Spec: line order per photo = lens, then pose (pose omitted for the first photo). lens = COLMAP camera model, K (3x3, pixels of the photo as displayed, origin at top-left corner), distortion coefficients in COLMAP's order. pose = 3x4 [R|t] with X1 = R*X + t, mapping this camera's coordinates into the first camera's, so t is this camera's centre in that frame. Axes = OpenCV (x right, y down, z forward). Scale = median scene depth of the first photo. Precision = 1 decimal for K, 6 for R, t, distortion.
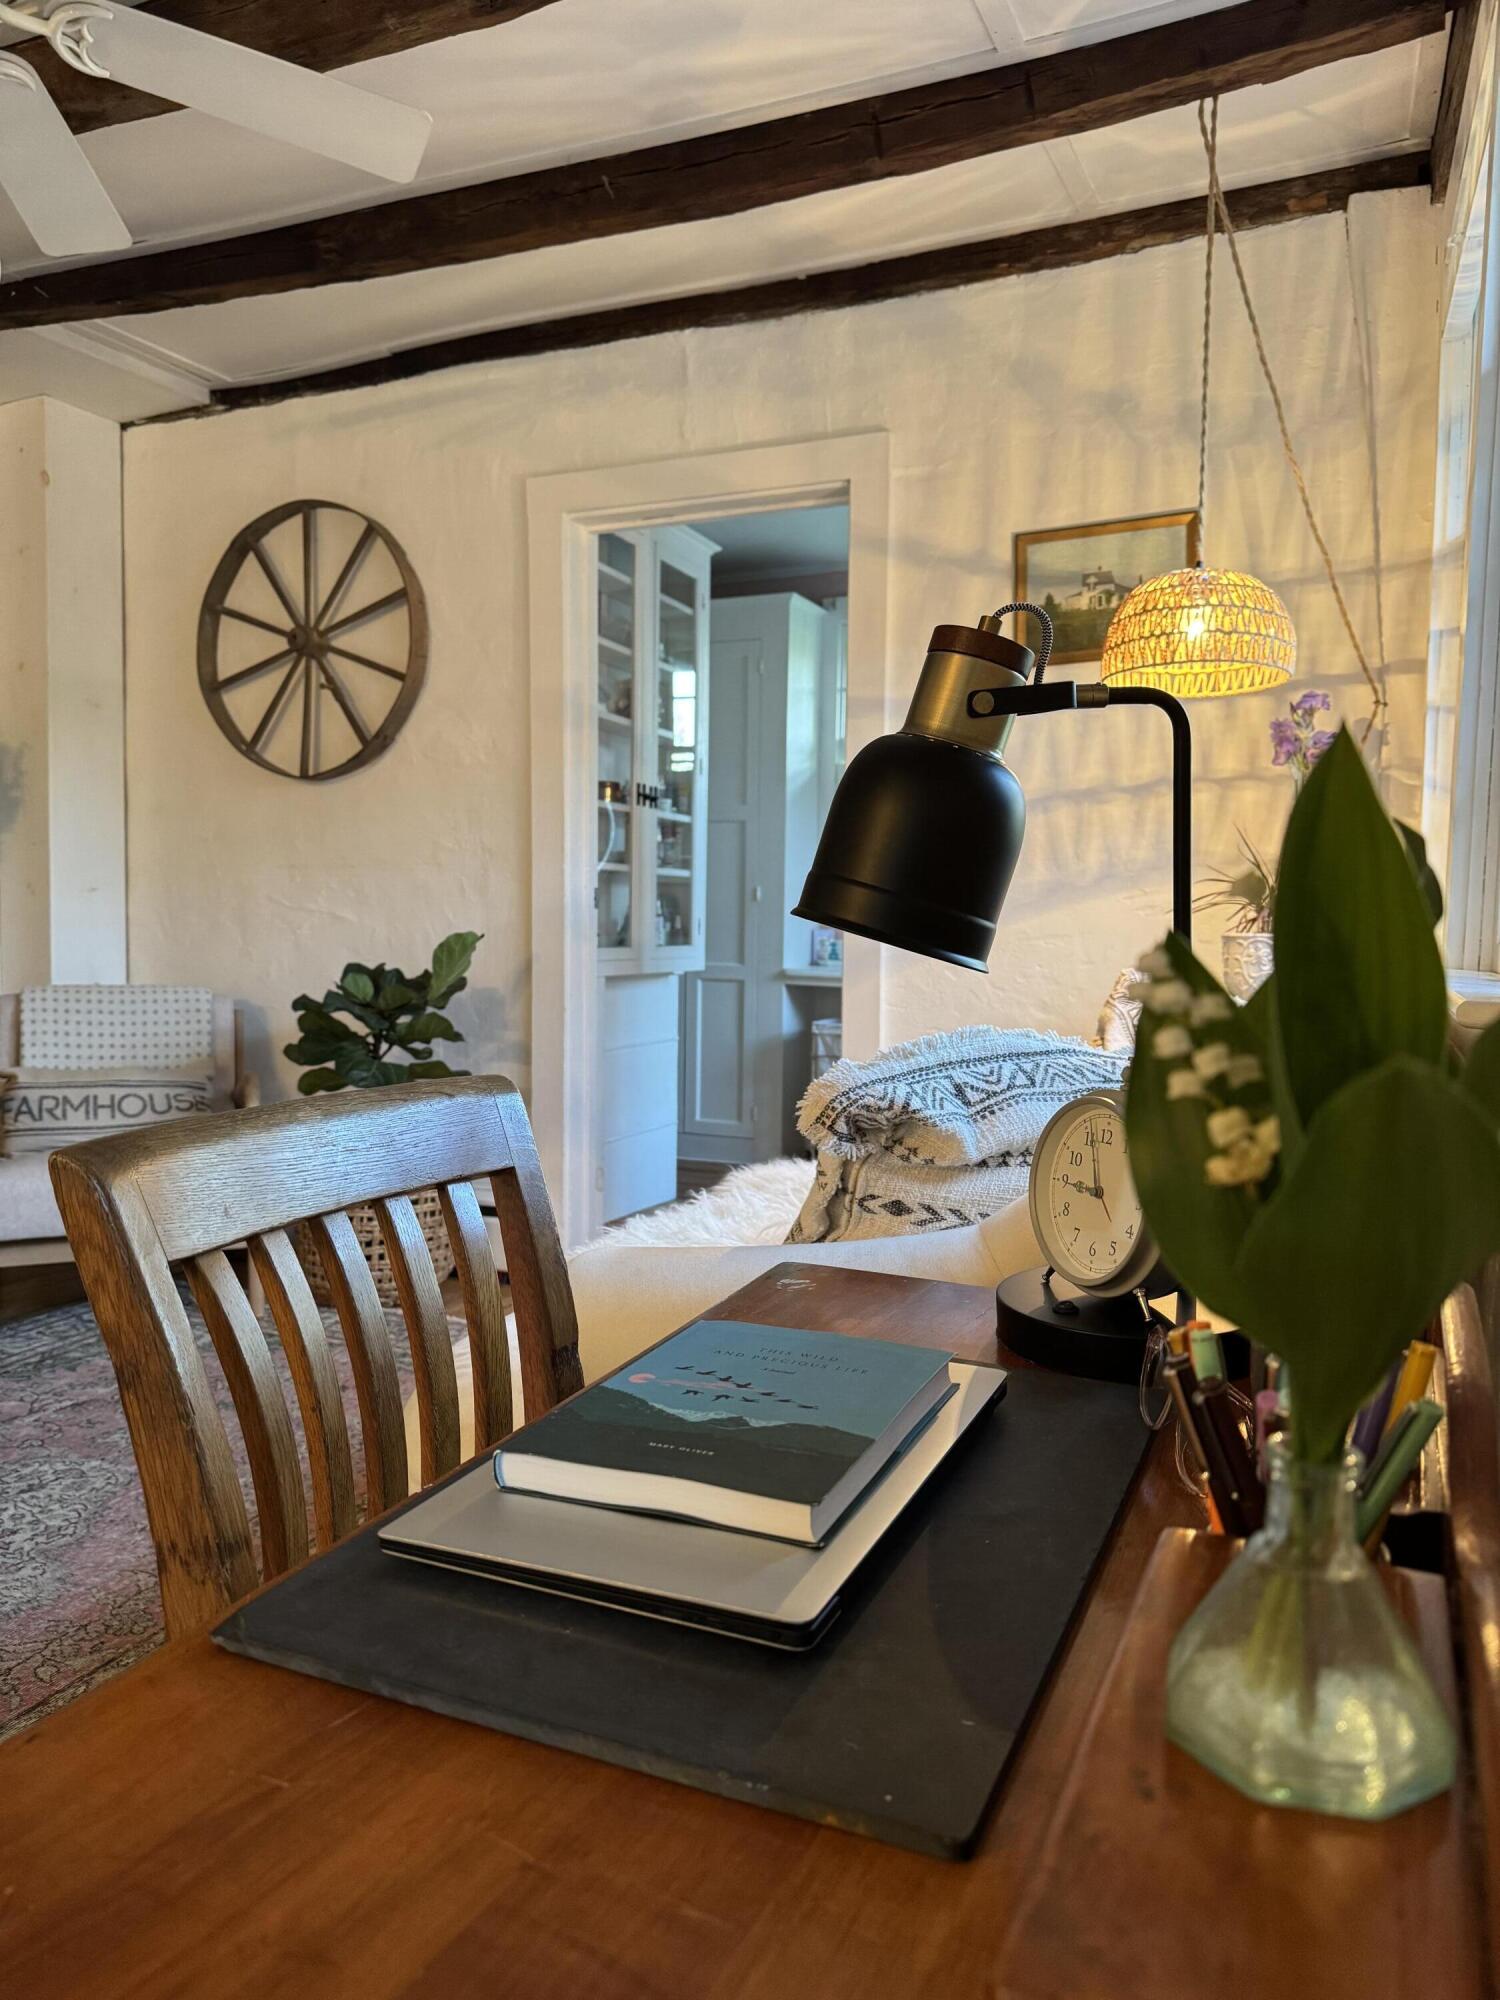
lens RADIAL K [[1418.8, 0, 780.7], [0, 1418.8, 1013.4], [0, 0, 1]] dist [0.034942, -0.079767]
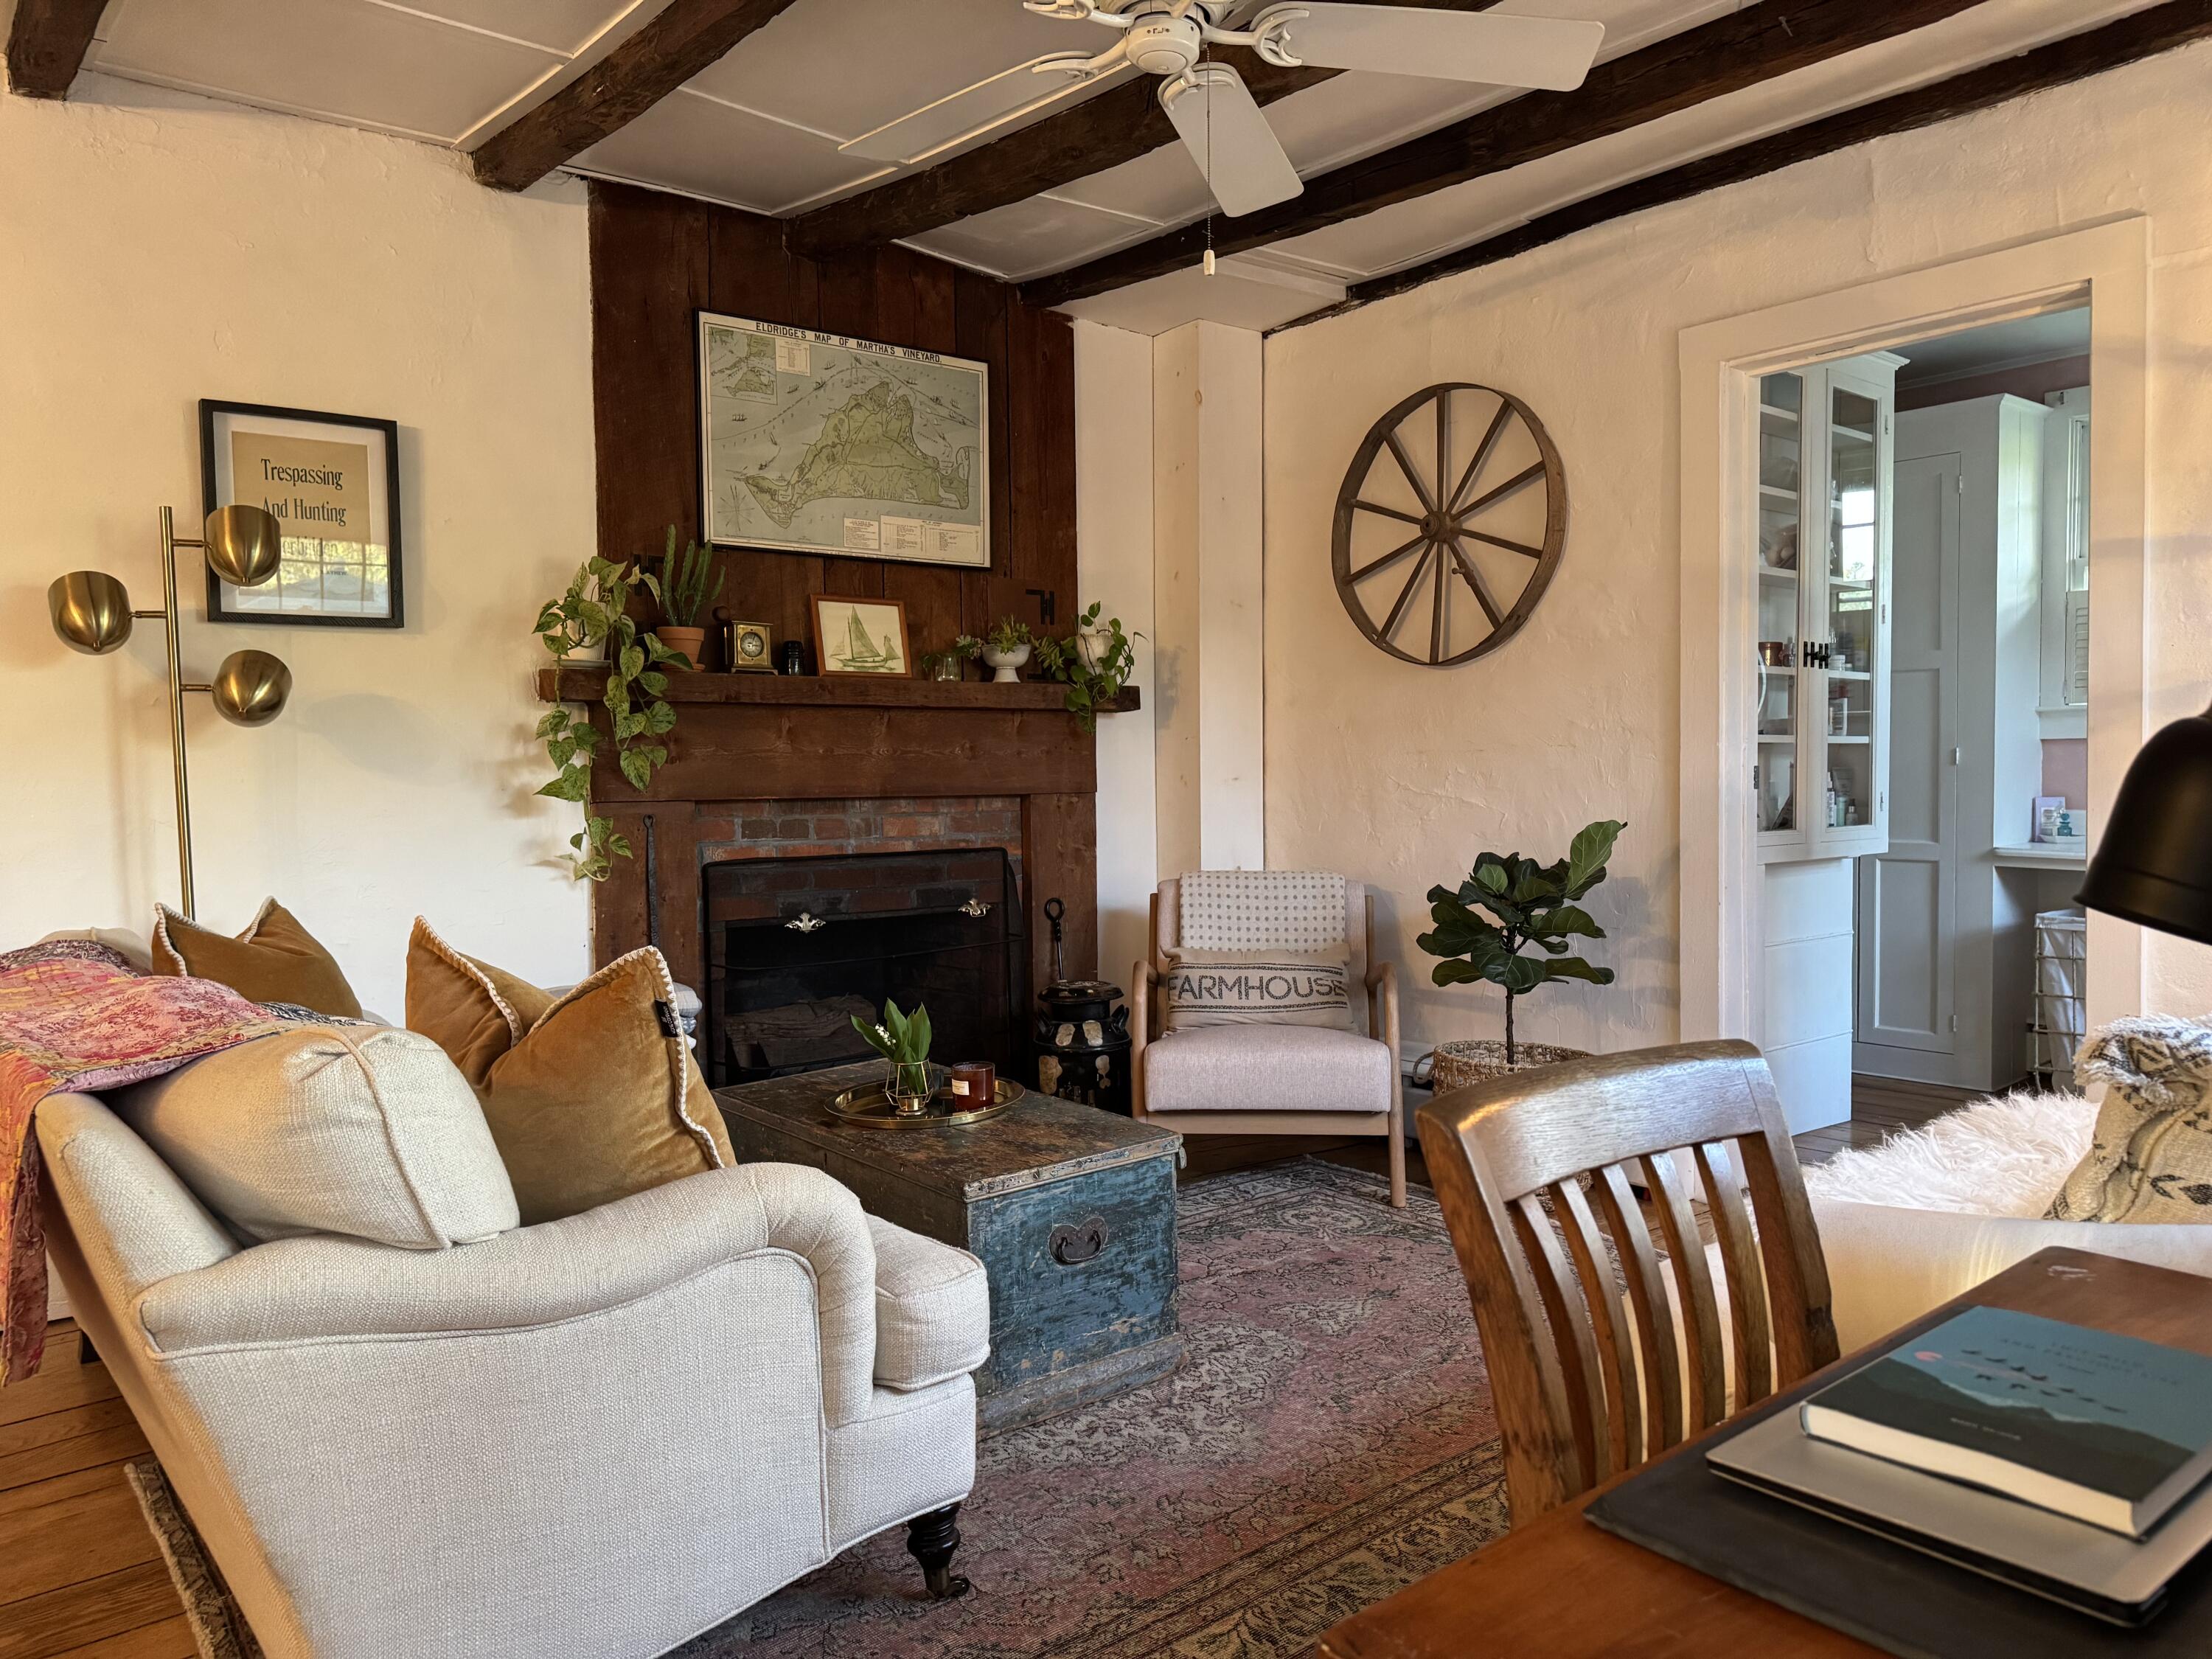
lens RADIAL K [[1561.3, 0, 1106.0], [0, 1561.3, 829.5], [0, 0, 1]] dist [0.138114, -0.210353]
pose [[0.879176, -0.004016, -0.476481, -0.014425], [-0.008108, 0.999694, -0.023386, -0.024187], [0.476429, 0.024424, 0.878874, -0.081987]]
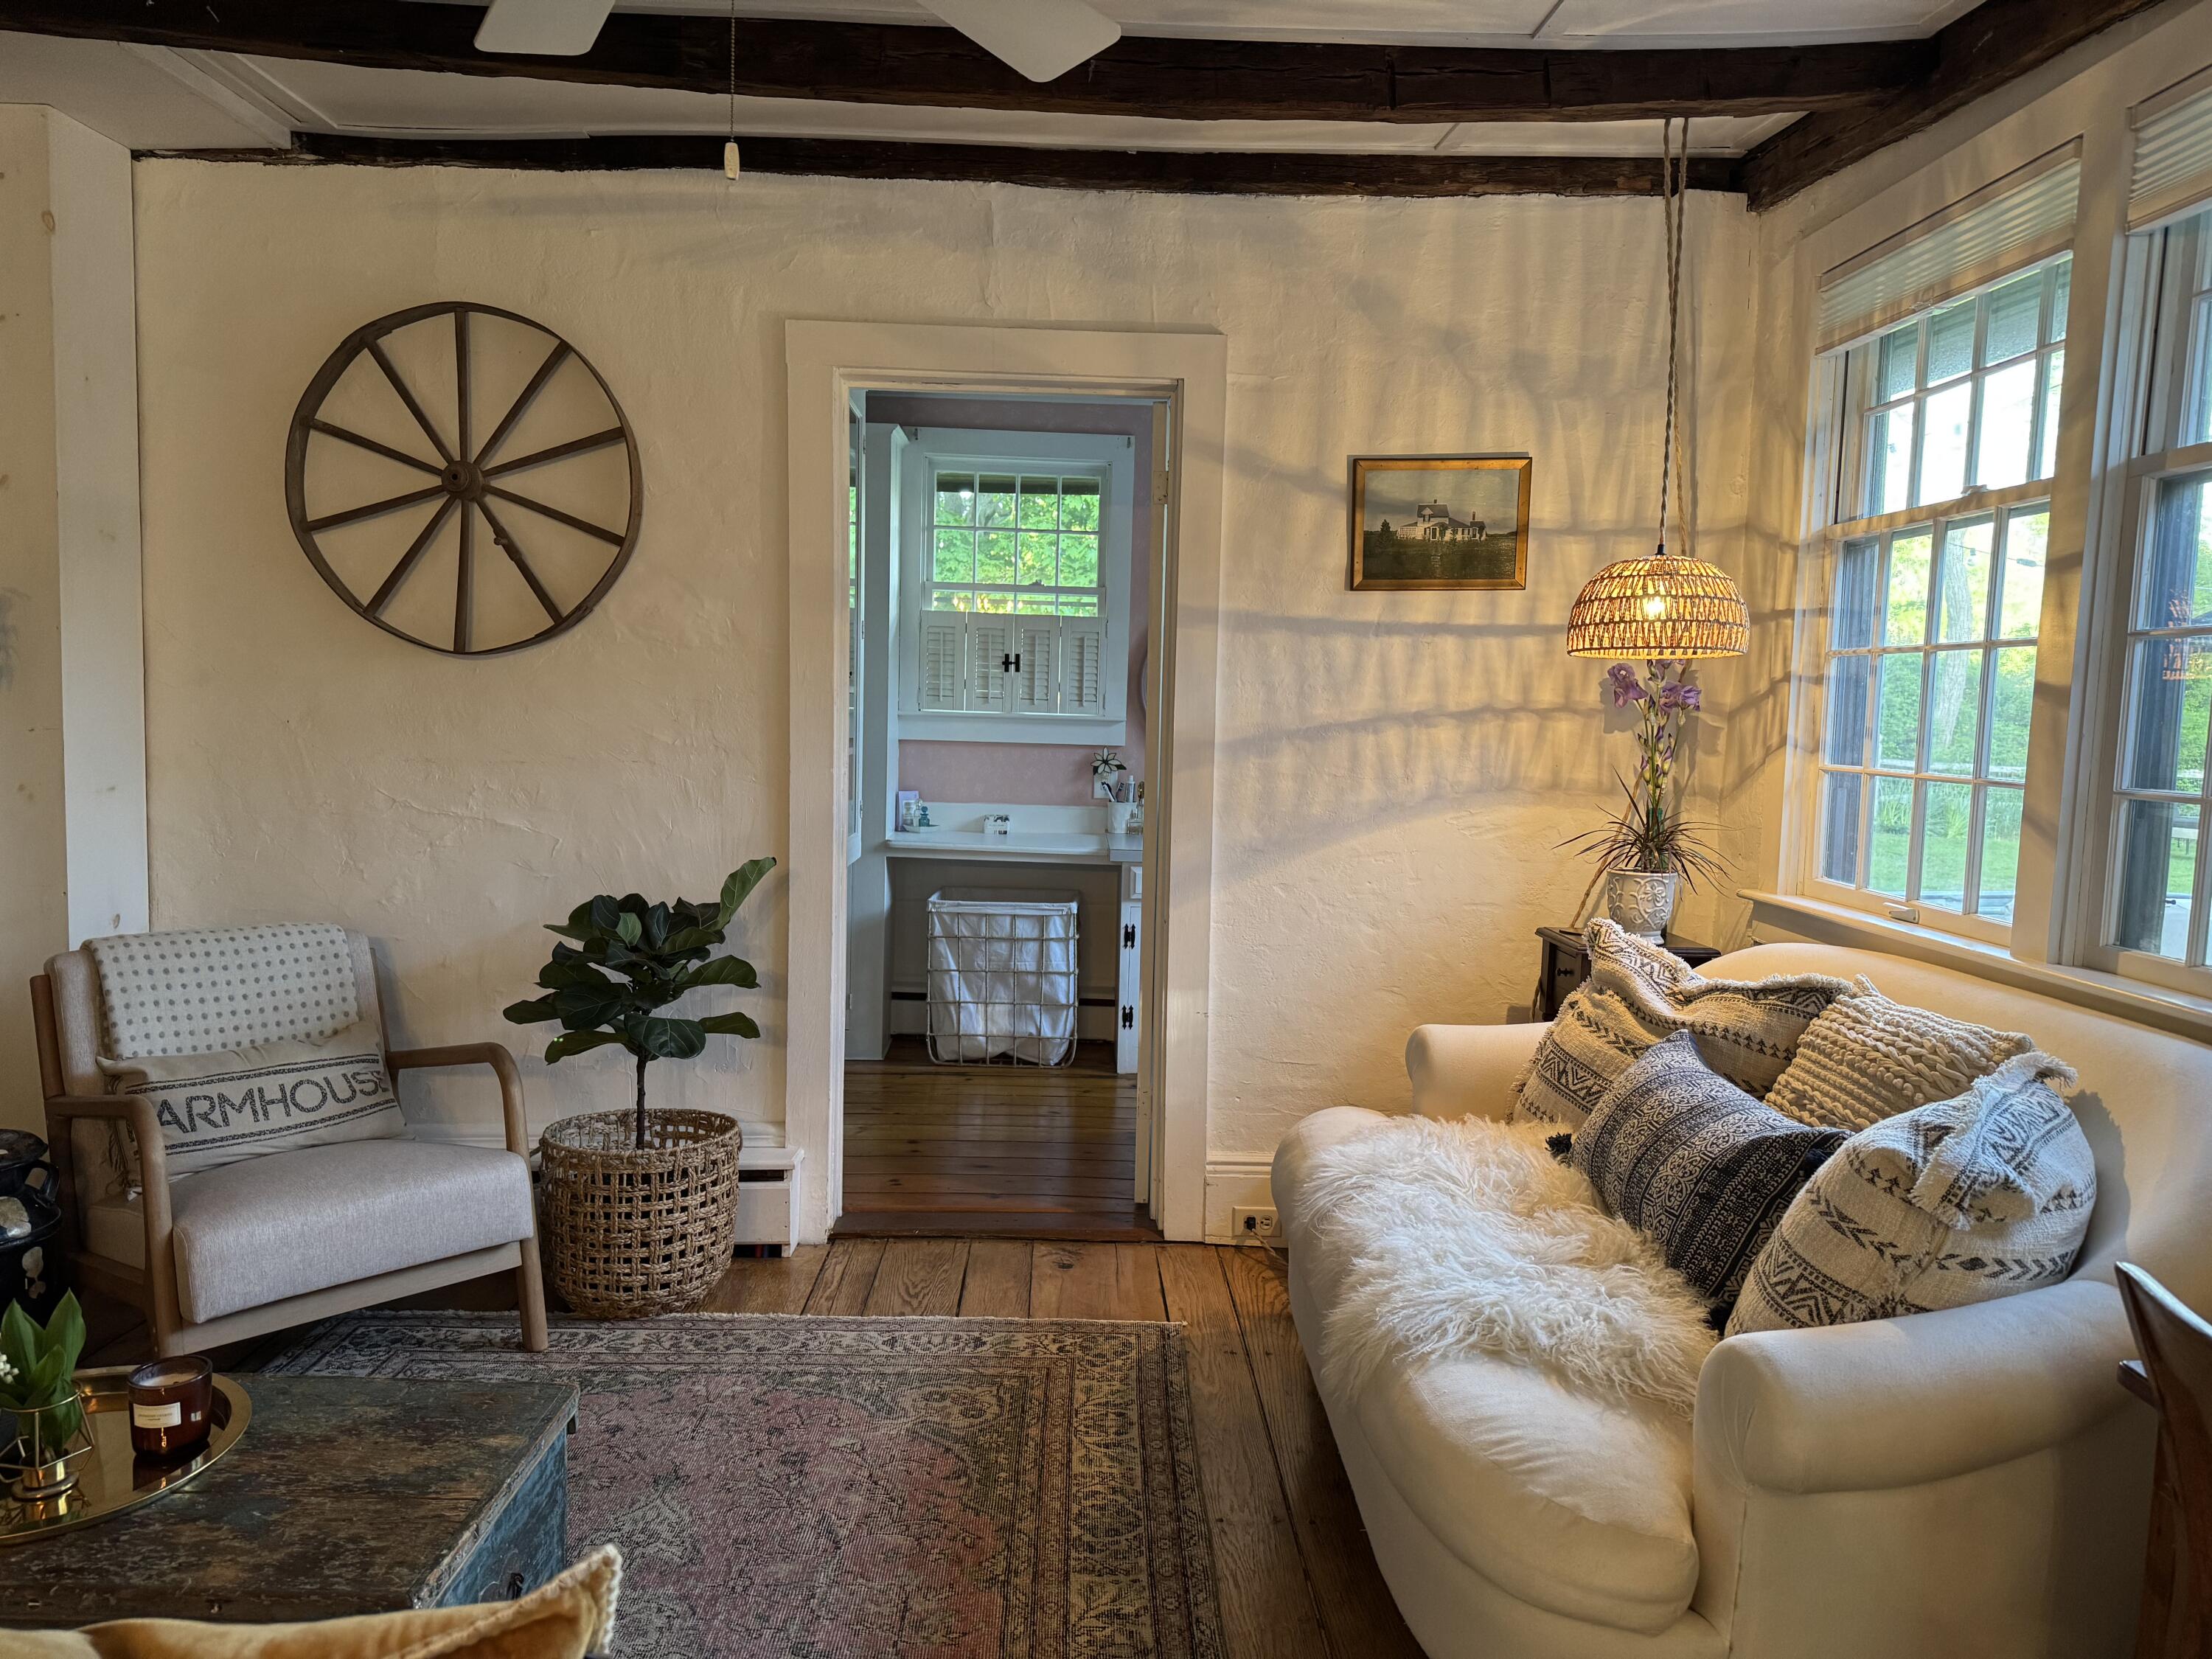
lens RADIAL K [[1541.6, 0, 1132.4], [0, 1541.6, 835.9], [0, 0, 1]] dist [0.086901, -0.137241]
pose [[0.909070, -0.024080, 0.415946, -0.395090], [0.011328, 0.999388, 0.033100, -0.096691], [-0.416488, -0.025378, 0.908787, 0.055996]]
